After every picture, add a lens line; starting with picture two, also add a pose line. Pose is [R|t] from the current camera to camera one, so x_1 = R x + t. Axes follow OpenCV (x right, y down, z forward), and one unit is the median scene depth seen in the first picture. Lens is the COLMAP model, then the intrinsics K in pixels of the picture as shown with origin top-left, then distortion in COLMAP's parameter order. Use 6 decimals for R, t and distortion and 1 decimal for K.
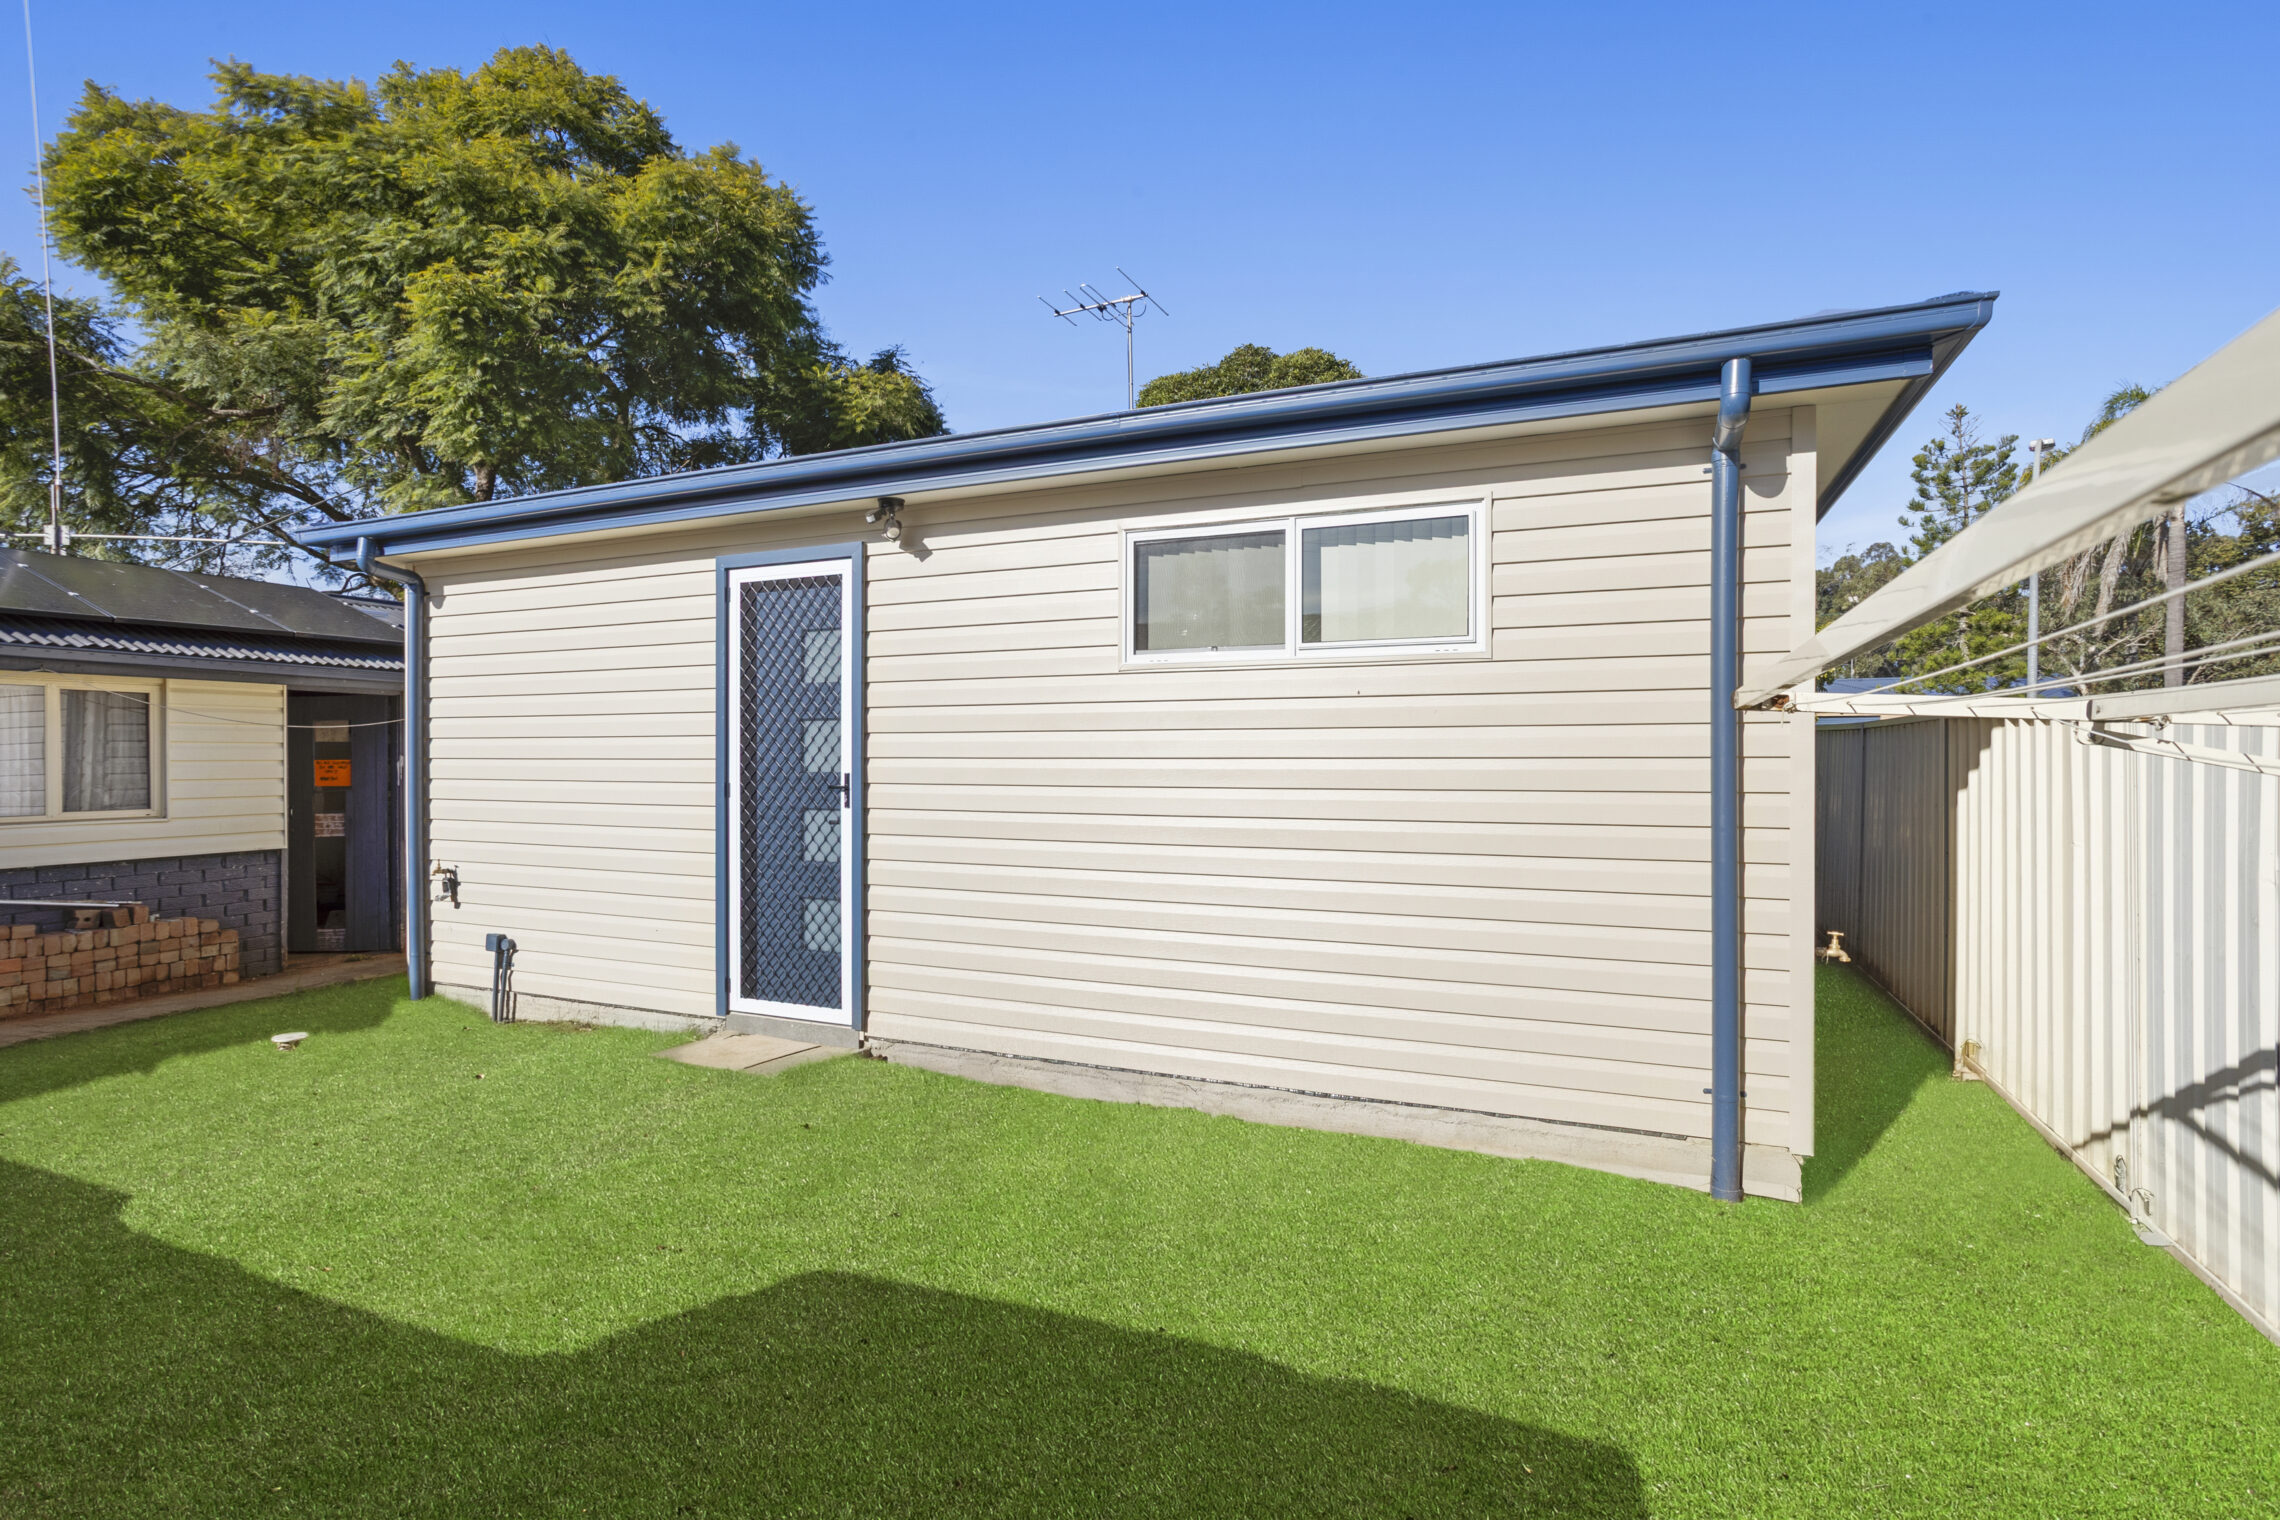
lens RADIAL K [[1130.0, 0, 1160.5], [0, 1130.0, 765.3], [0, 0, 1]] dist [-0.013129, 0.007368]
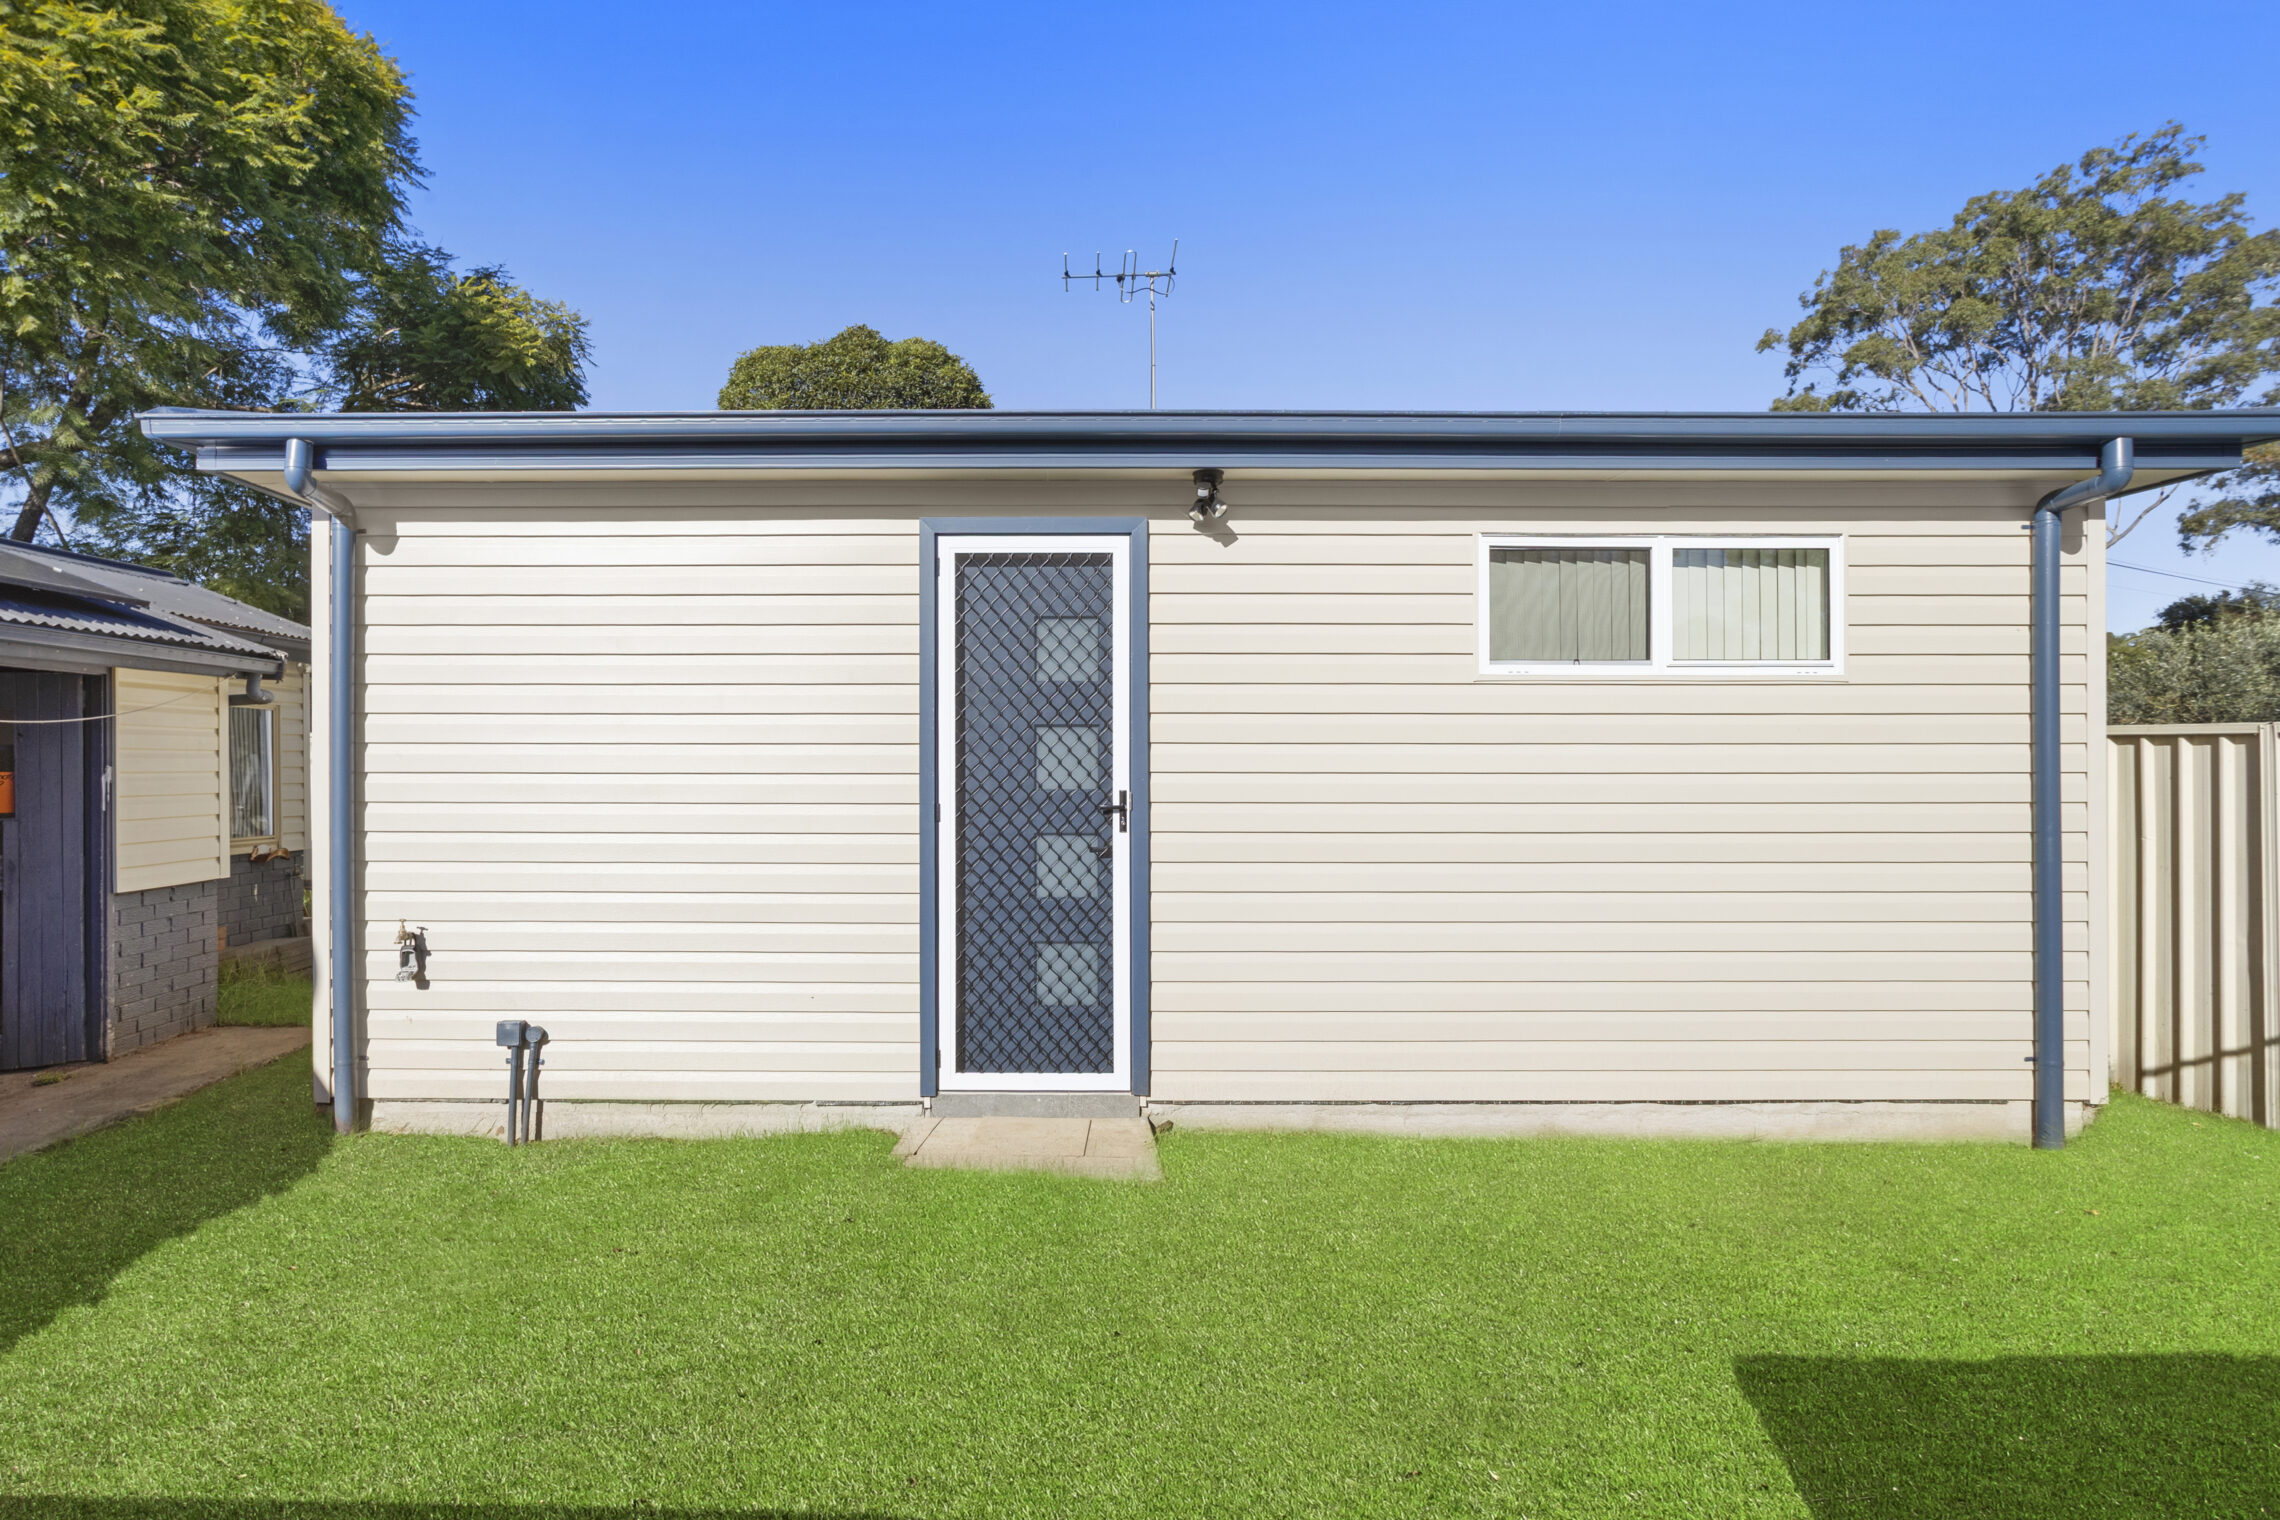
lens RADIAL K [[1130.0, 0, 1139.9], [0, 1130.0, 758.8], [0, 0, 1]] dist [-0.013129, 0.007368]
pose [[0.913803, 0.000673, 0.406158, -0.584745], [0.001289, 0.999989, -0.004558, -0.012419], [-0.406156, 0.004688, 0.913792, 0.218432]]
